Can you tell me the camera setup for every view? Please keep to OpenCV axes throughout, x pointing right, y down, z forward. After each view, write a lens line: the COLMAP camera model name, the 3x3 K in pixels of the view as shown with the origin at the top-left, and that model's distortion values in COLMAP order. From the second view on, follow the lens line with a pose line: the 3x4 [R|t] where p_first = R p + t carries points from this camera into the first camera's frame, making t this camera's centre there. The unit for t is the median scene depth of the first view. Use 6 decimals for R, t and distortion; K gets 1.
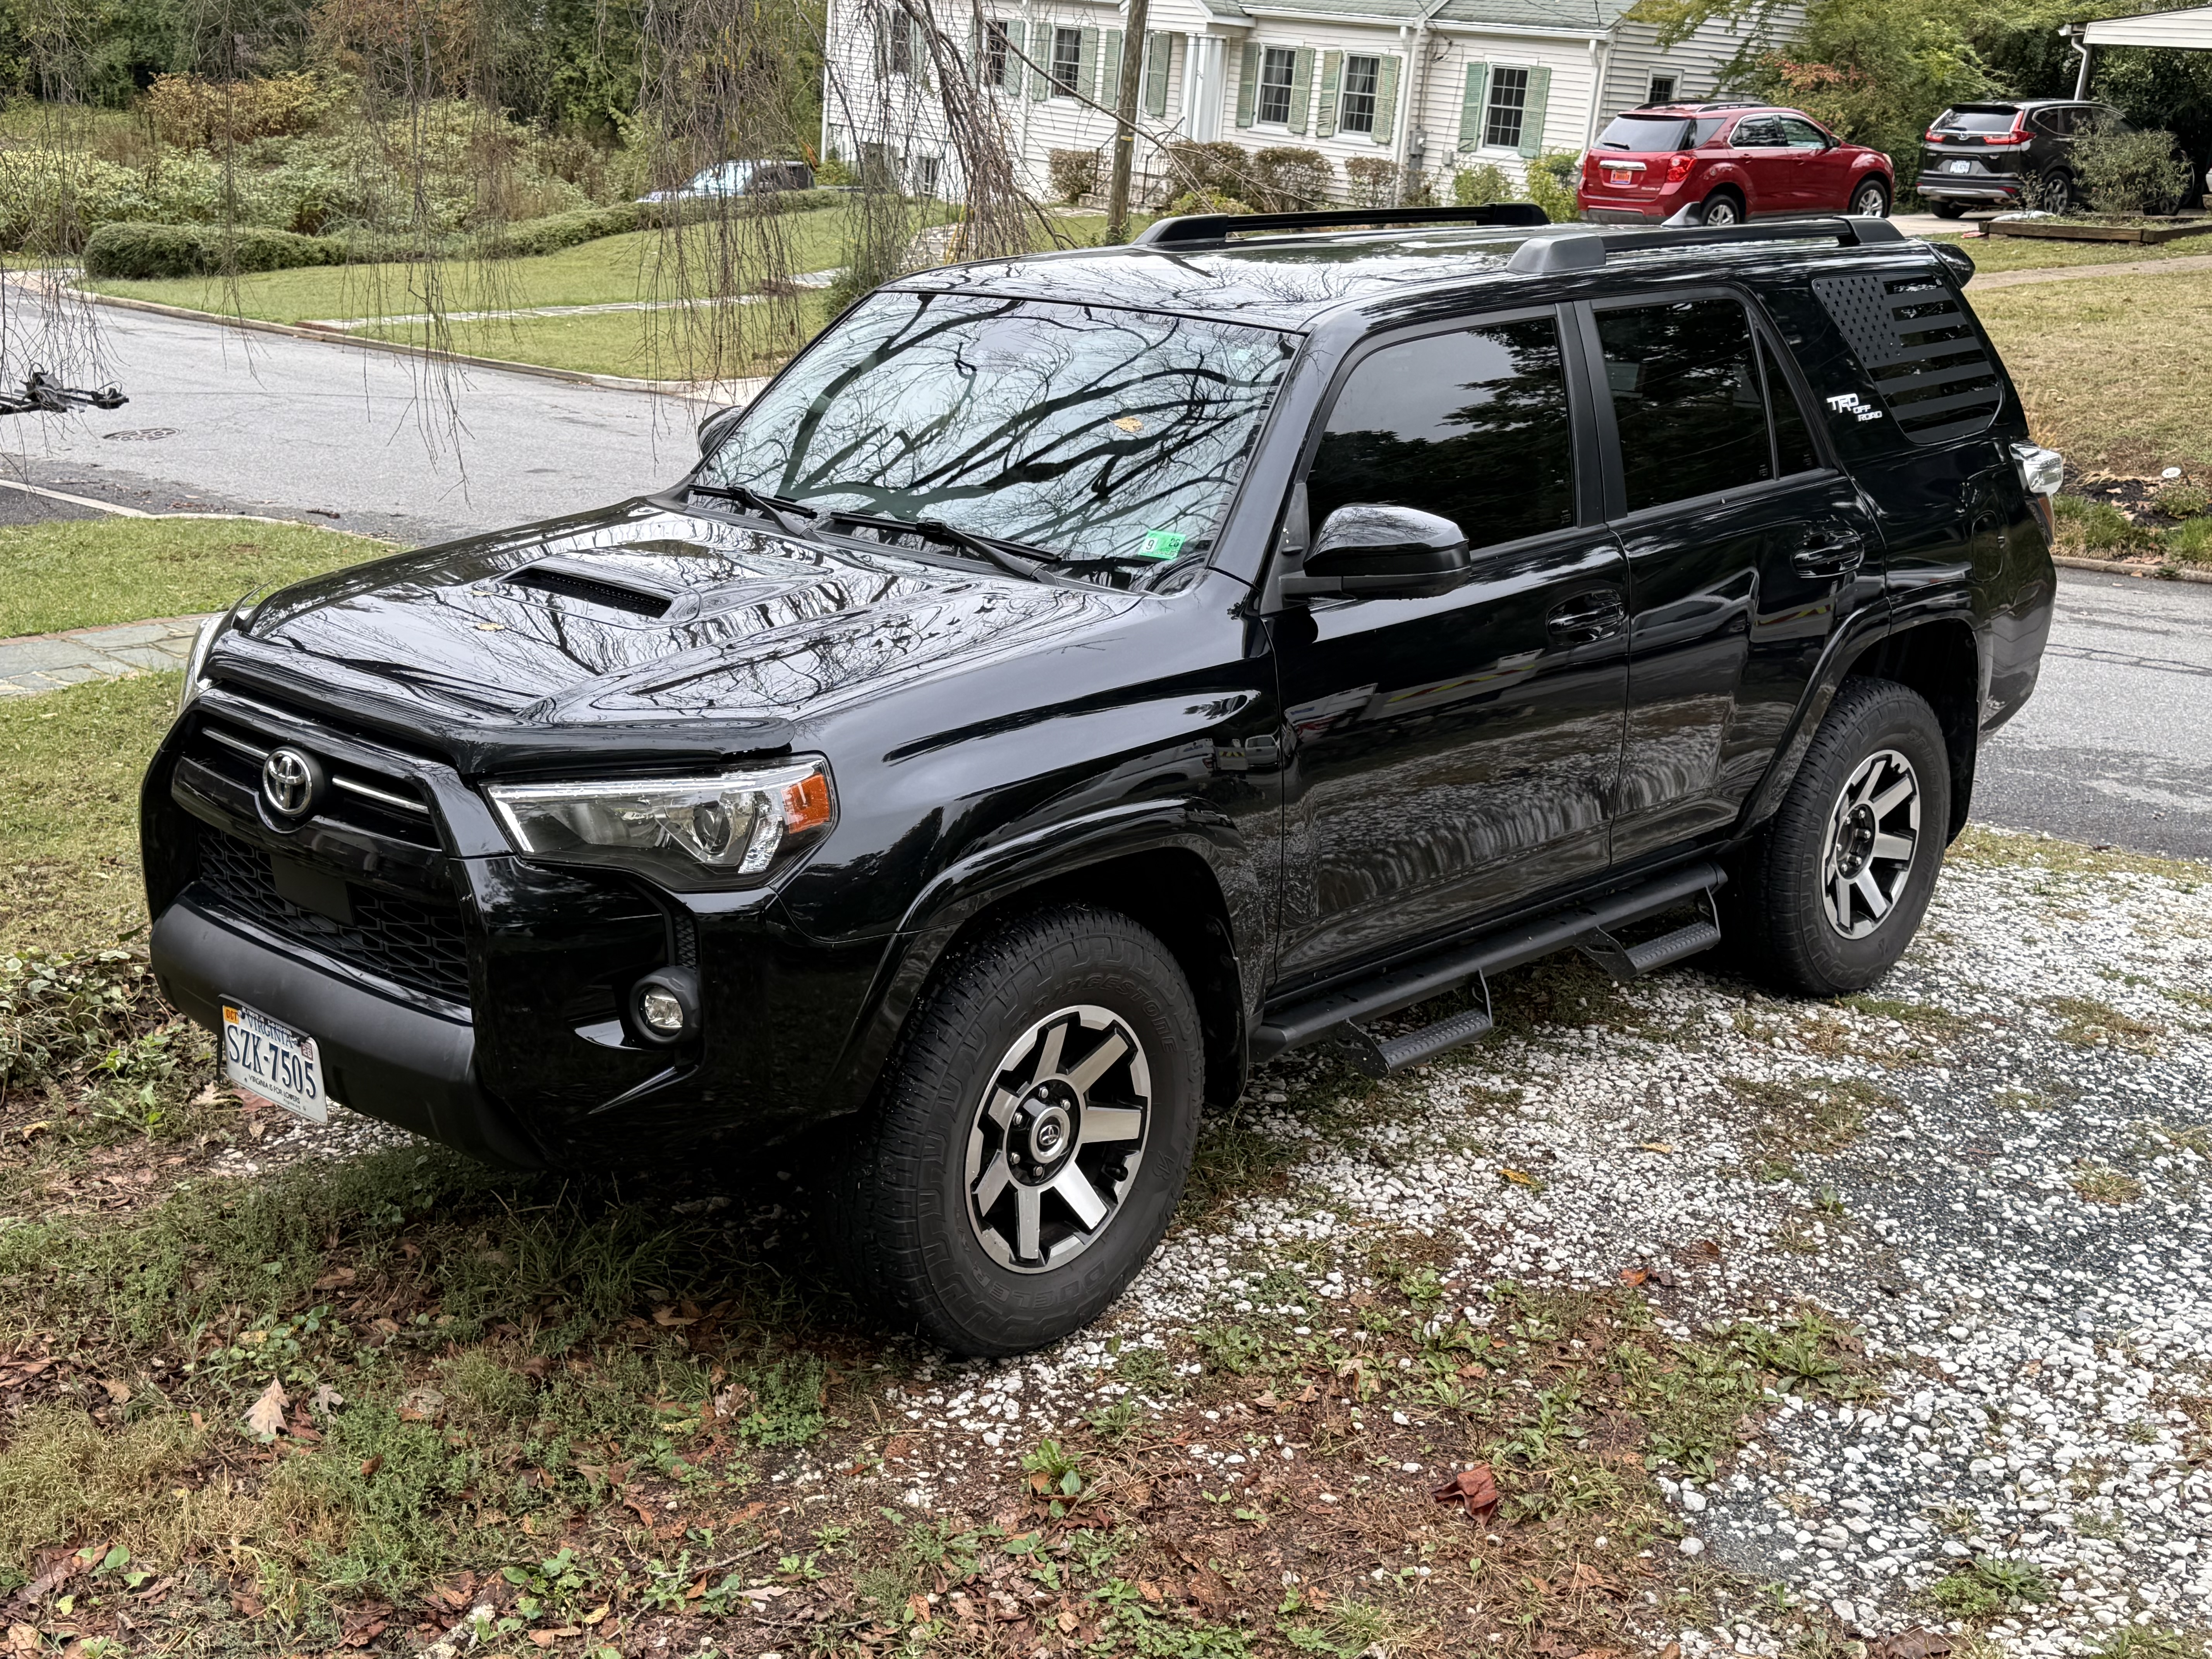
lens RADIAL K [[2594.6, 0, 1106.0], [0, 2594.6, 829.5], [0, 0, 1]] dist [0.068755, -0.041256]
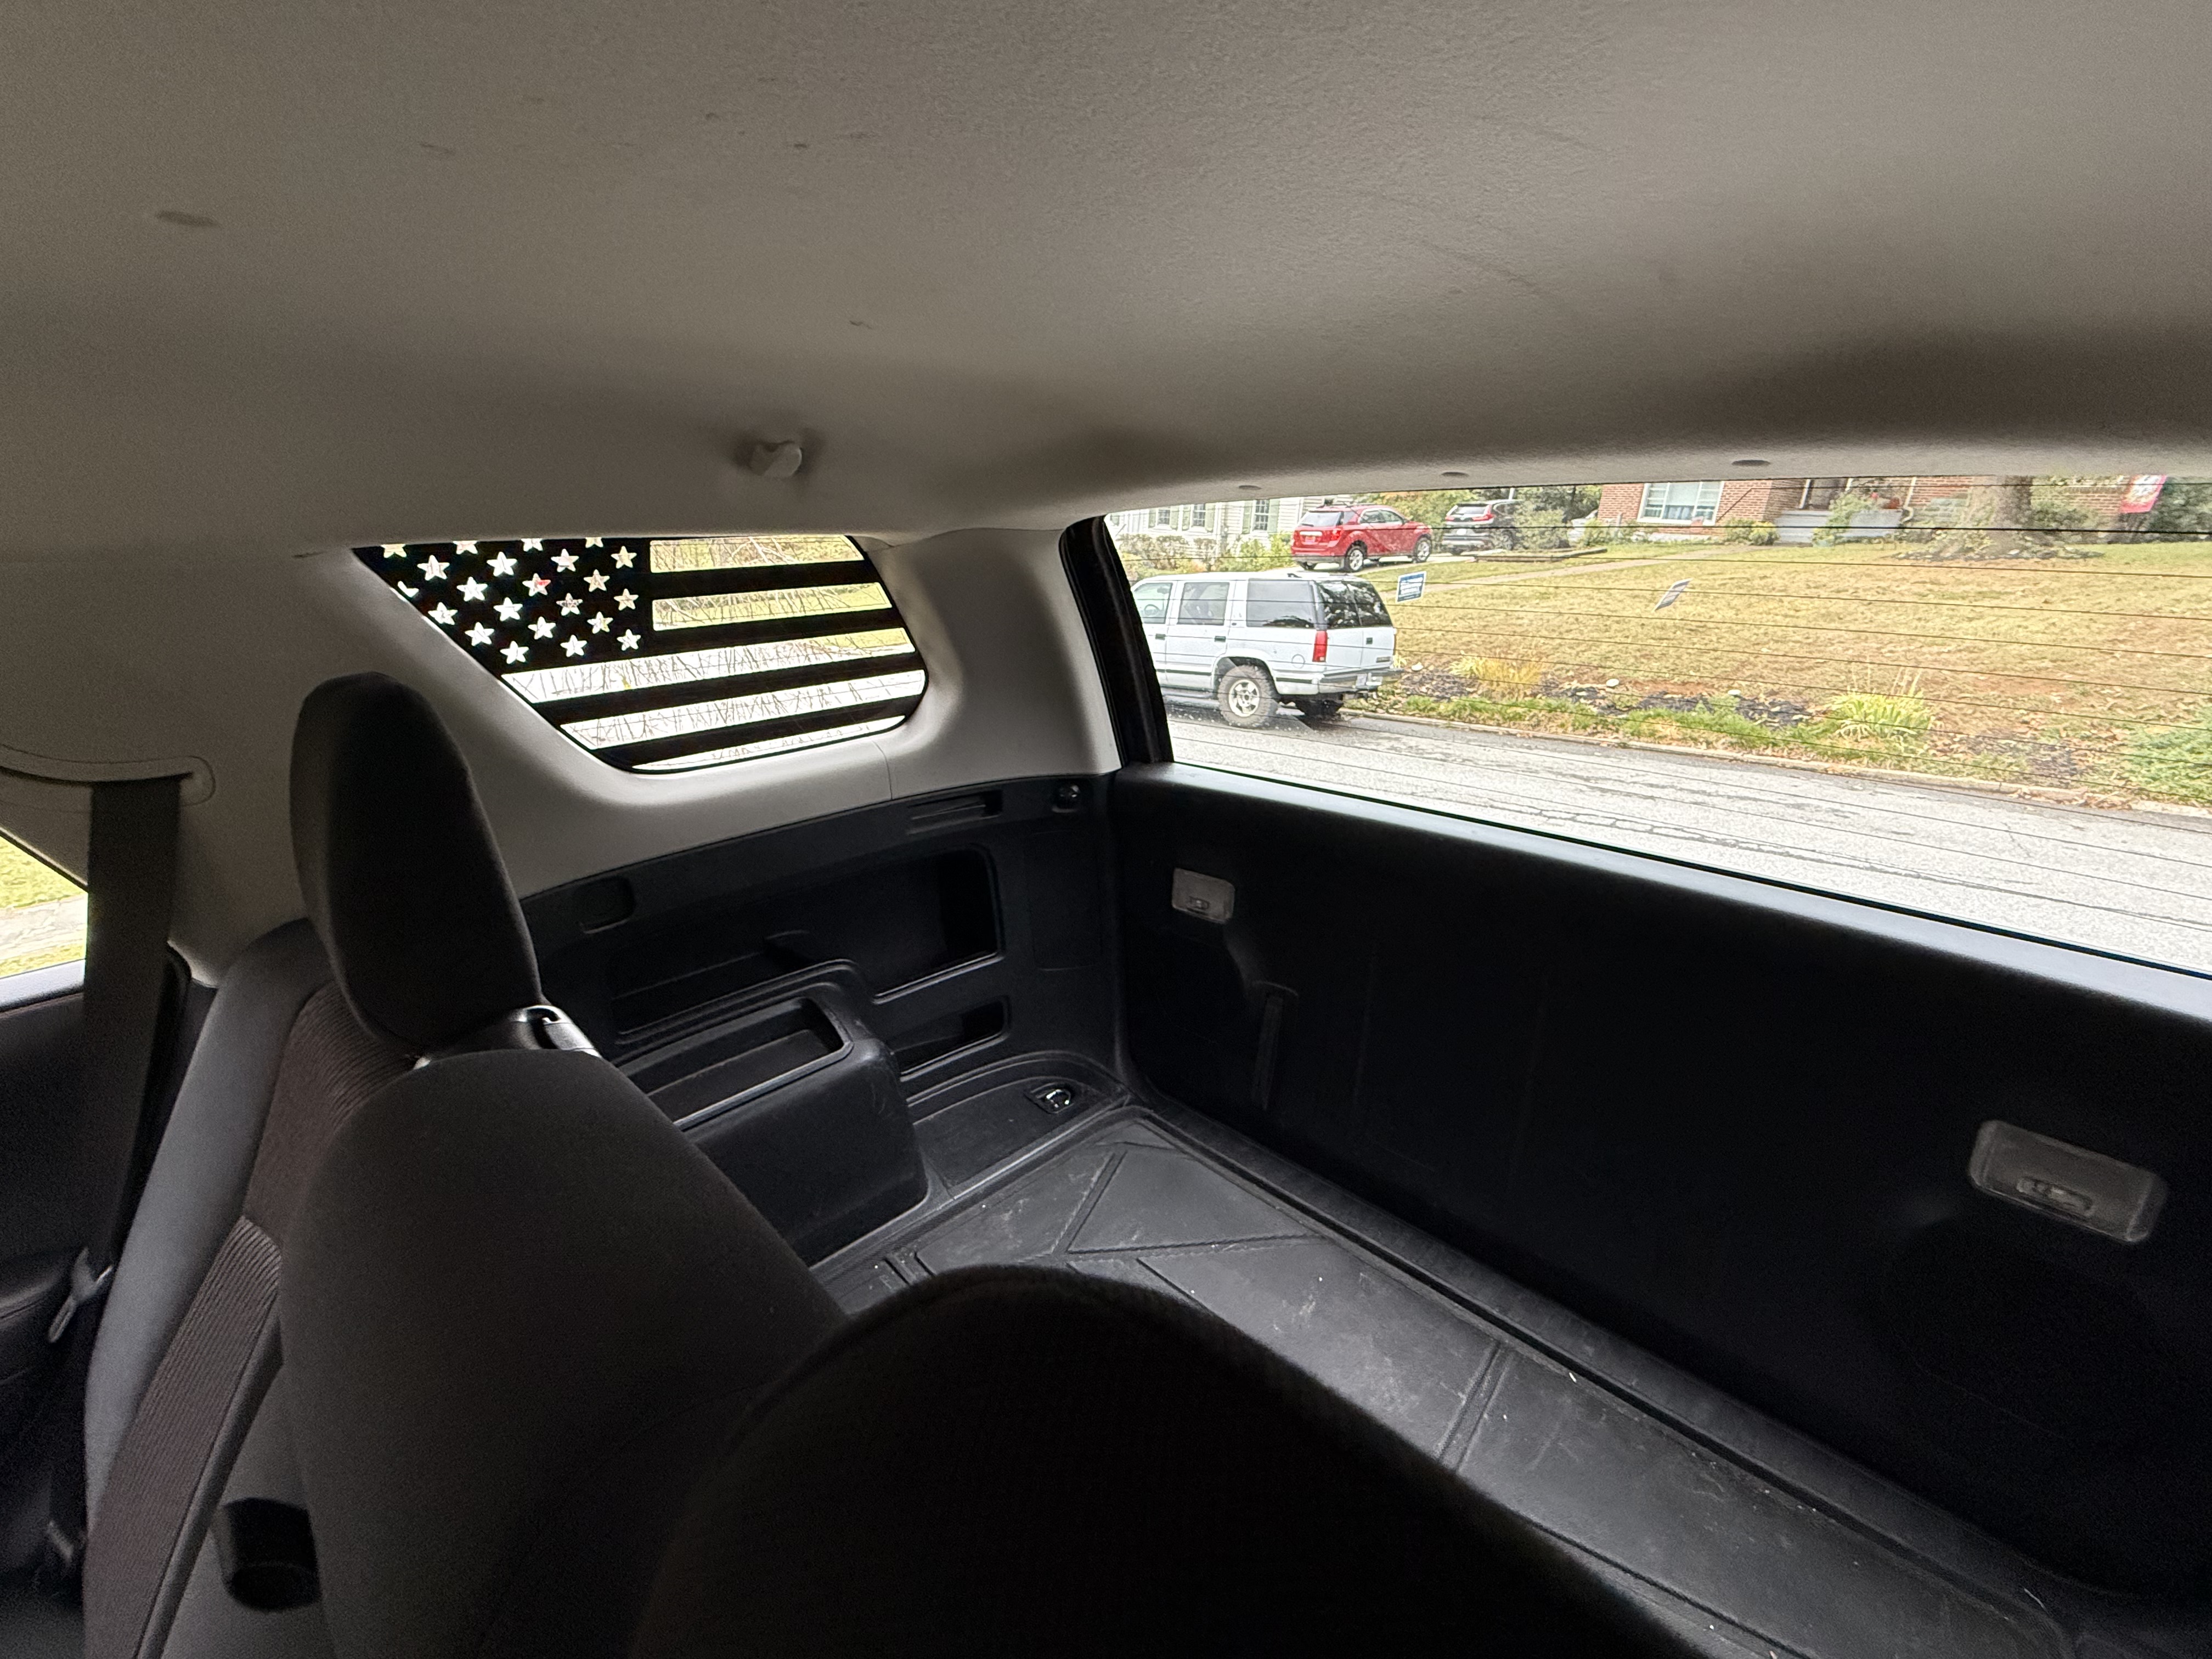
lens RADIAL K [[893.7, 0, 1106.0], [0, 893.7, 829.5], [0, 0, 1]] dist [0.000081, 0.000012]
pose [[0.998881, -0.024895, -0.040210, 0.047323], [0.026826, 0.998477, 0.048215, -0.044386], [0.038948, -0.049240, 0.998027, 0.219533]]
